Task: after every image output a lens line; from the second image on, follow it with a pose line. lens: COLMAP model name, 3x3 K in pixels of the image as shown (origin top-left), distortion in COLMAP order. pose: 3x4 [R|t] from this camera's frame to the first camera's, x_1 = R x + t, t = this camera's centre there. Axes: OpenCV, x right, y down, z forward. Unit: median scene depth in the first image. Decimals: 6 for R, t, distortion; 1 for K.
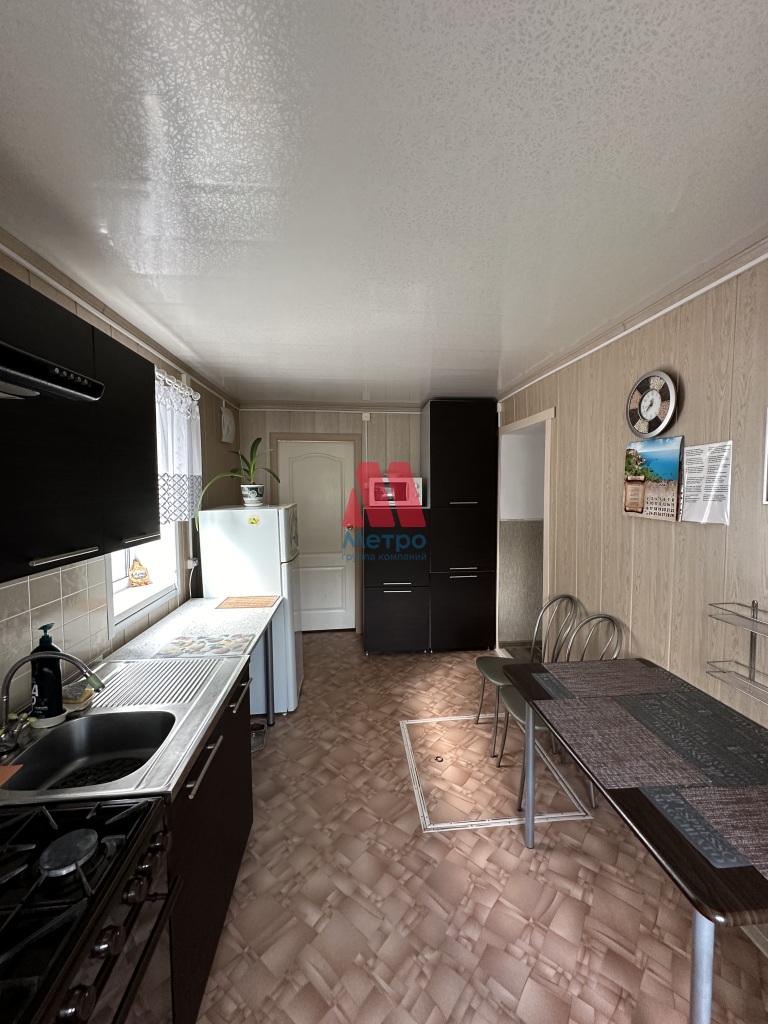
lens RADIAL K [[409.2, 0, 383.6], [0, 409.2, 512.2], [0, 0, 1]] dist [-0.003780, 0.000808]
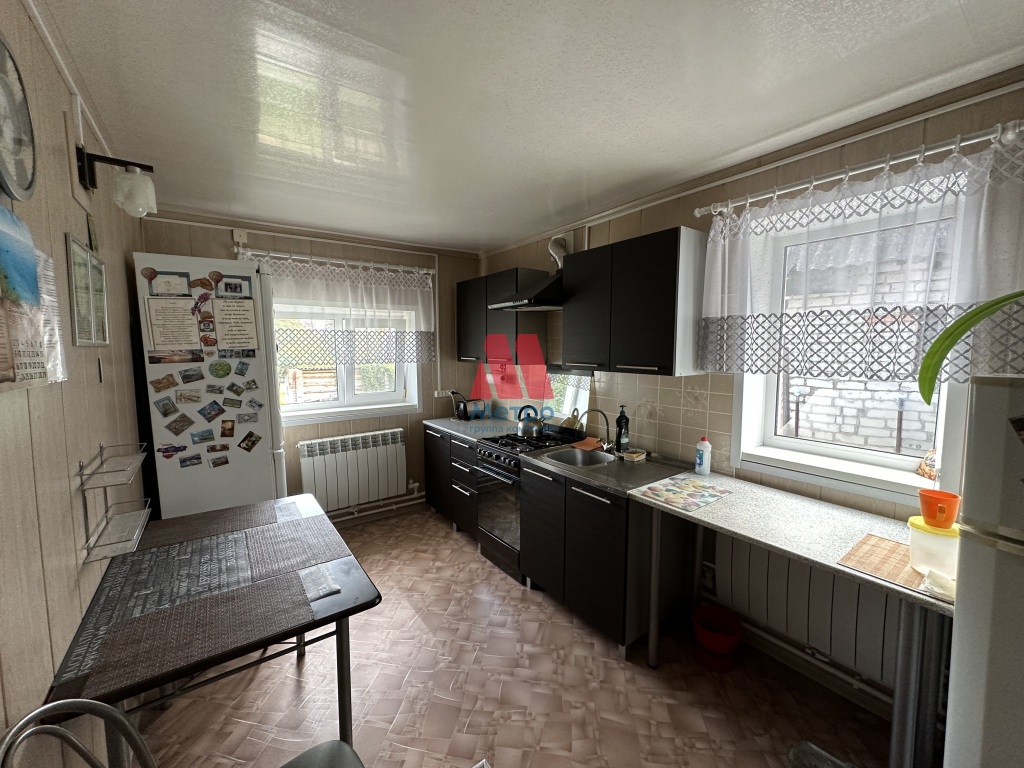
lens RADIAL K [[409.2, 0, 513.0], [0, 409.2, 382.1], [0, 0, 1]] dist [-0.003780, 0.000808]
pose [[-0.854601, 0.051481, -0.516727, 0.408894], [-0.027999, 0.989058, 0.144846, -0.065238], [0.518530, 0.138253, -0.843809, 1.543316]]
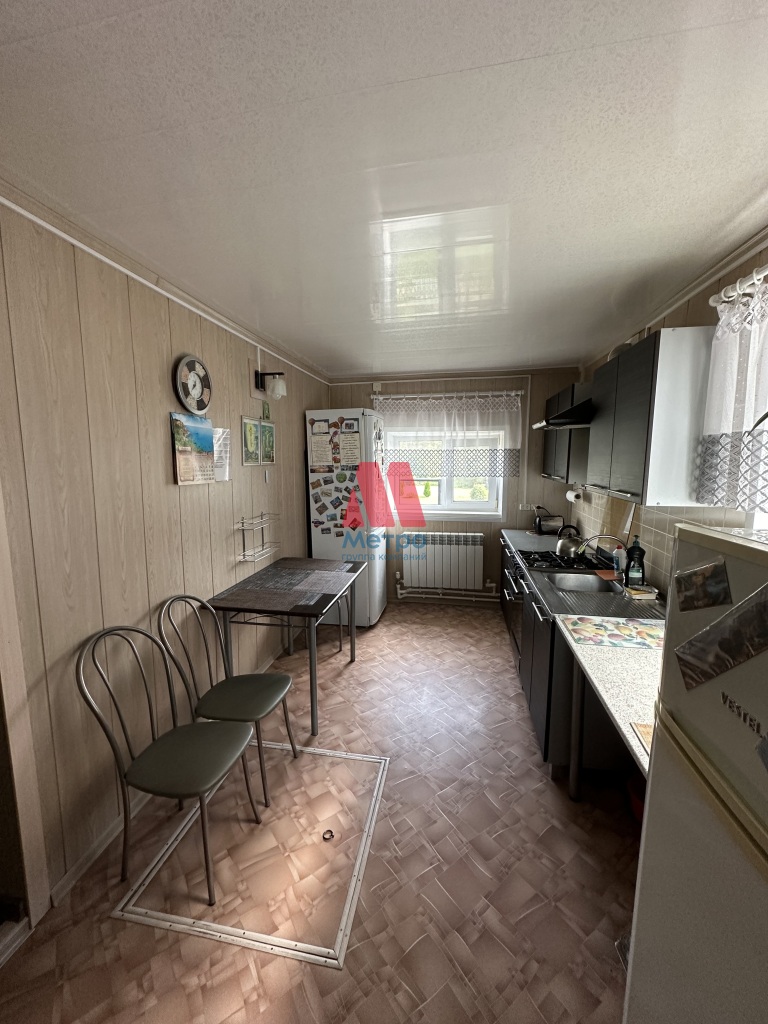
lens RADIAL K [[409.2, 0, 384.7], [0, 409.2, 509.1], [0, 0, 1]] dist [-0.003780, 0.000808]
pose [[-0.965726, -0.026861, 0.258170, -0.160538], [0.023148, 0.981756, 0.188733, -0.116967], [-0.258530, 0.188240, -0.947485, 1.886033]]
